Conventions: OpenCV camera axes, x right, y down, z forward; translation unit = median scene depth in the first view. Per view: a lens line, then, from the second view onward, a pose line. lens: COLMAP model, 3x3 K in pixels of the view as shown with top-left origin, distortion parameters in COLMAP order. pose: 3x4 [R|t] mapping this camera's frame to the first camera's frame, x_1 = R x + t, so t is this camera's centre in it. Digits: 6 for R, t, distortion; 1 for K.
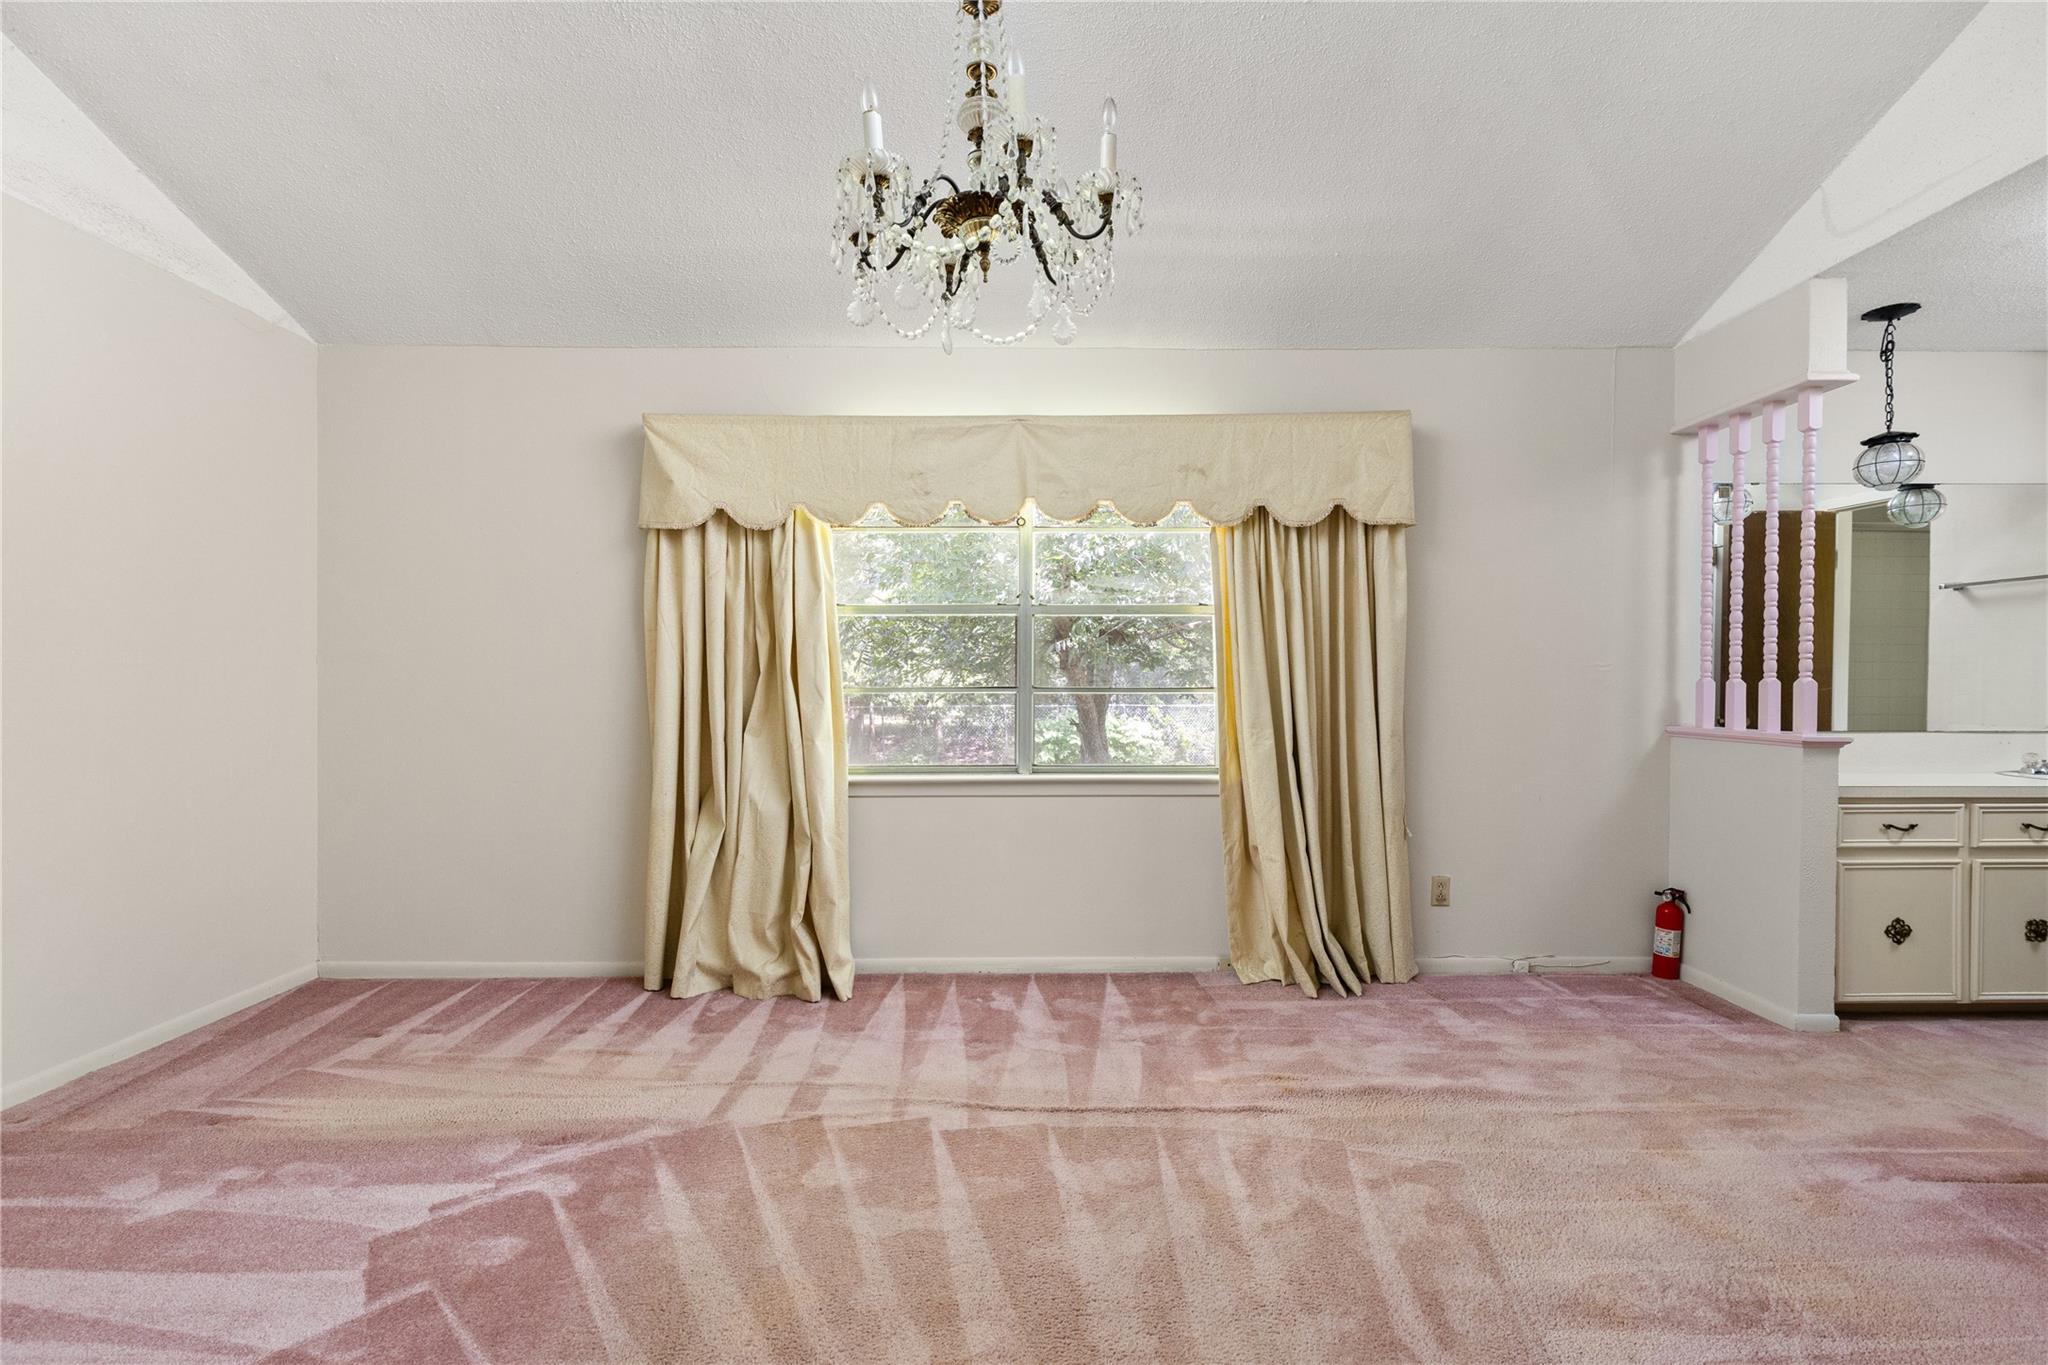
lens RADIAL K [[928.7, 0, 1022.1], [0, 928.7, 672.2], [0, 0, 1]] dist [0.004162, -0.001068]
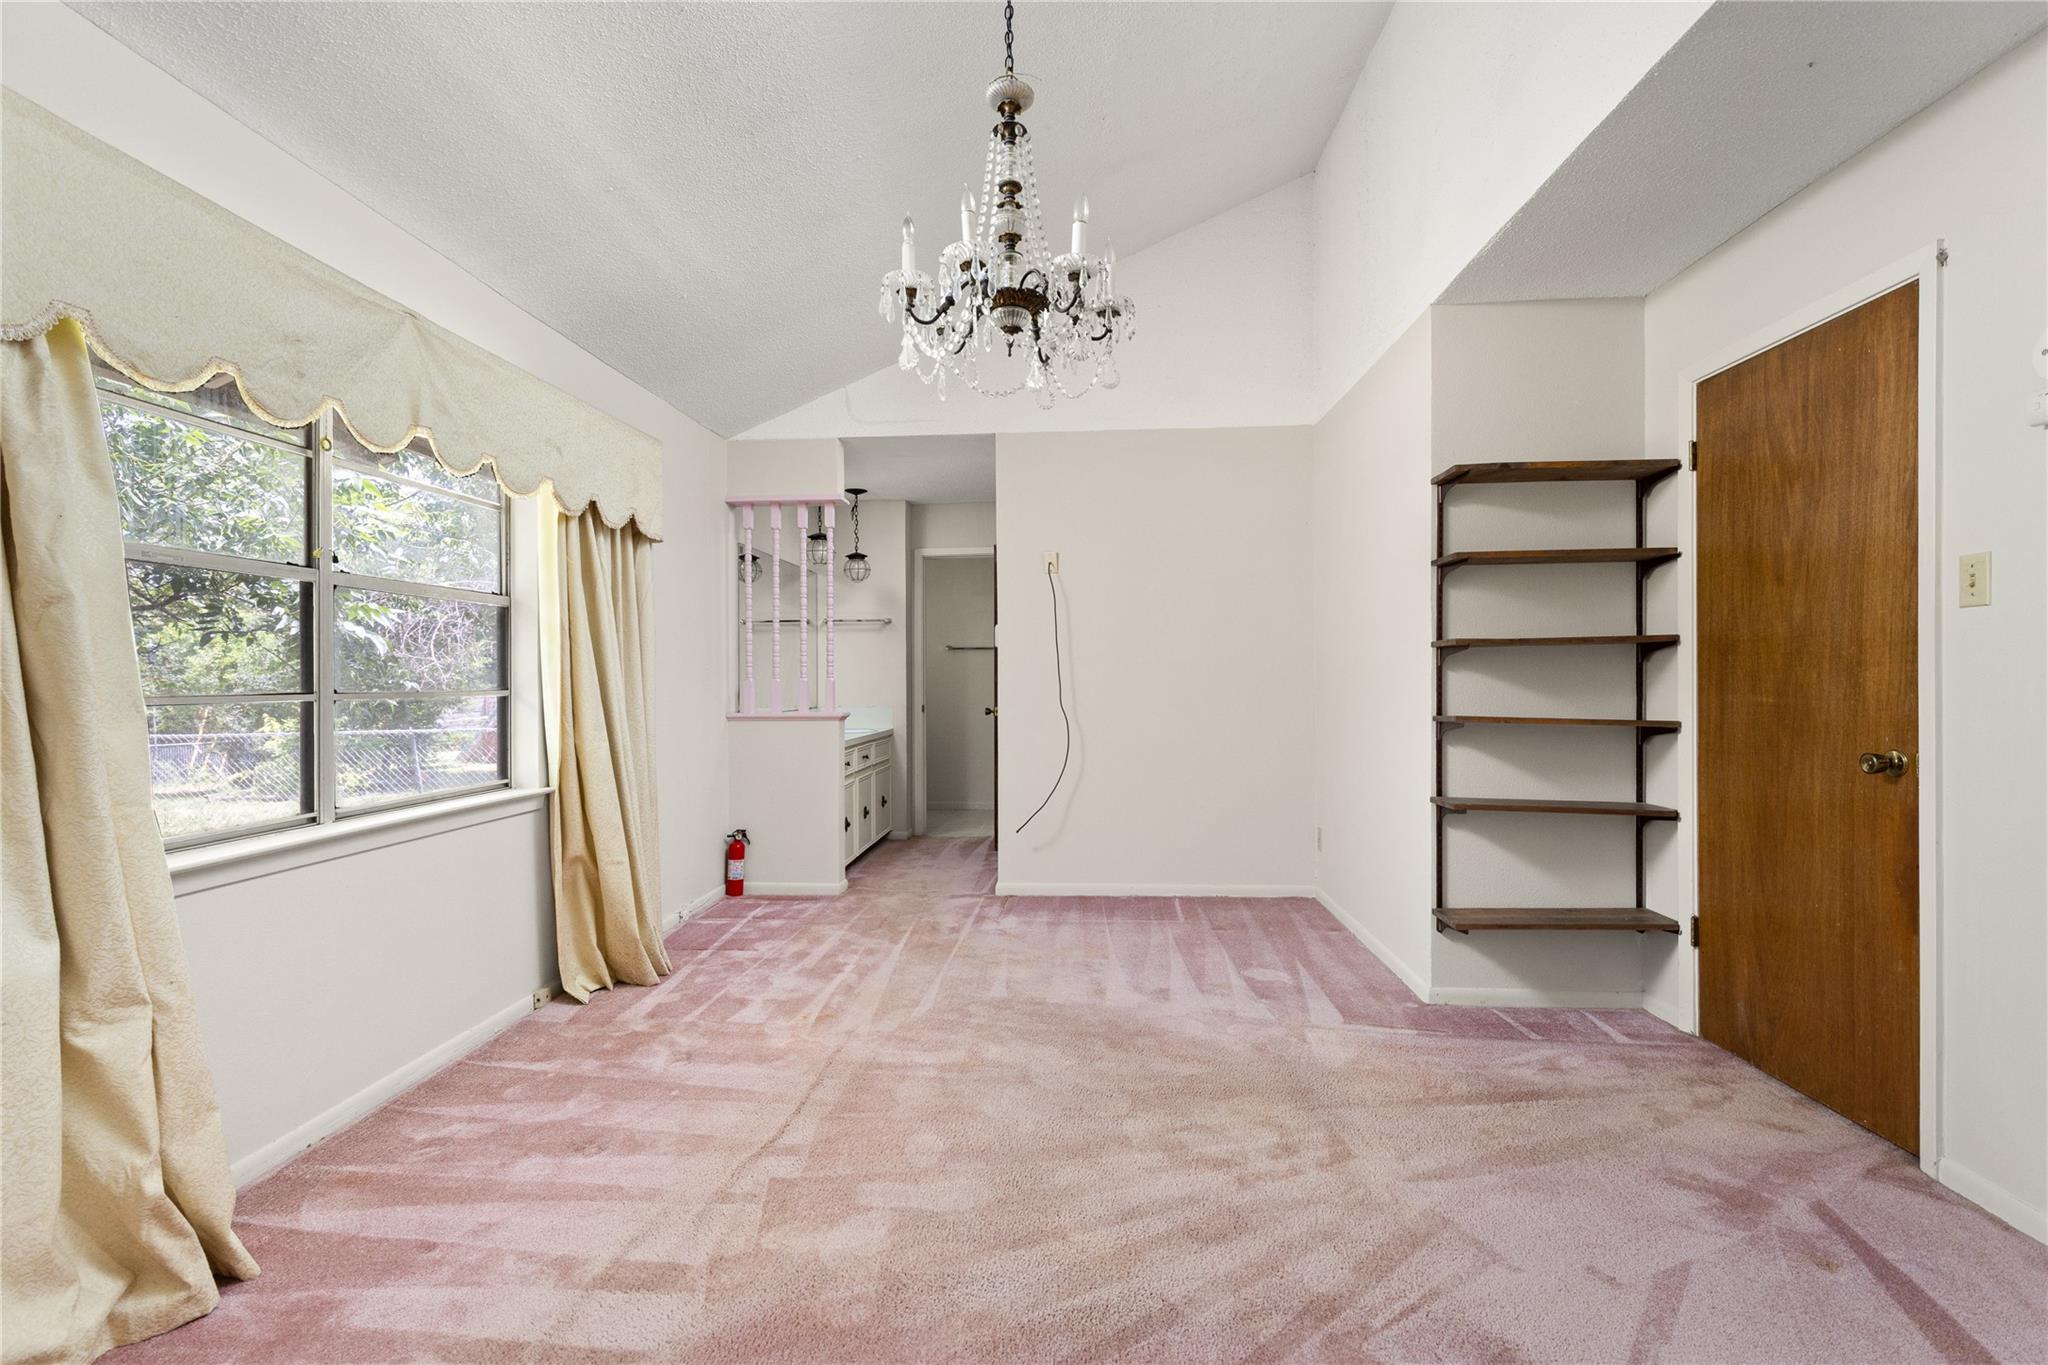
lens RADIAL K [[928.7, 0, 1029.4], [0, 928.7, 681.4], [0, 0, 1]] dist [0.004162, -0.001068]
pose [[0.055178, -0.003559, 0.998470, -0.746190], [-0.004366, 0.999983, 0.003806, 0.001484], [-0.998467, -0.004569, 0.055161, 0.543414]]
